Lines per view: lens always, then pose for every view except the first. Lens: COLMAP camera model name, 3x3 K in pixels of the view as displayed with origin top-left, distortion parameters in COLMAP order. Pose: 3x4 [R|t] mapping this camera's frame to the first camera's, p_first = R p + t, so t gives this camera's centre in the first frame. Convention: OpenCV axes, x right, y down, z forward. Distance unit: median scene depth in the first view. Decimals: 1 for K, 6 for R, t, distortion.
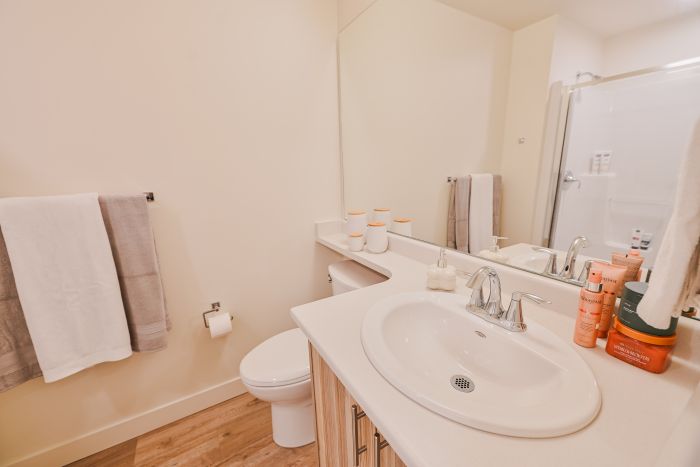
lens RADIAL K [[280.9, 0, 346.8], [0, 280.9, 233.3], [0, 0, 1]] dist [-0.007734, 0.000189]
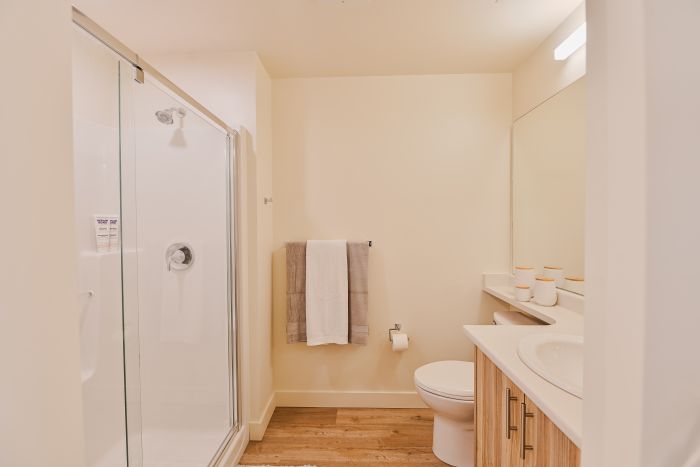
lens RADIAL K [[280.9, 0, 346.8], [0, 280.9, 233.3], [0, 0, 1]] dist [-0.007734, 0.000189]
pose [[0.846012, 0.033513, -0.532110, 0.026971], [-0.134921, 0.978995, -0.152856, 0.063838], [0.515810, 0.201111, 0.832763, -0.353113]]
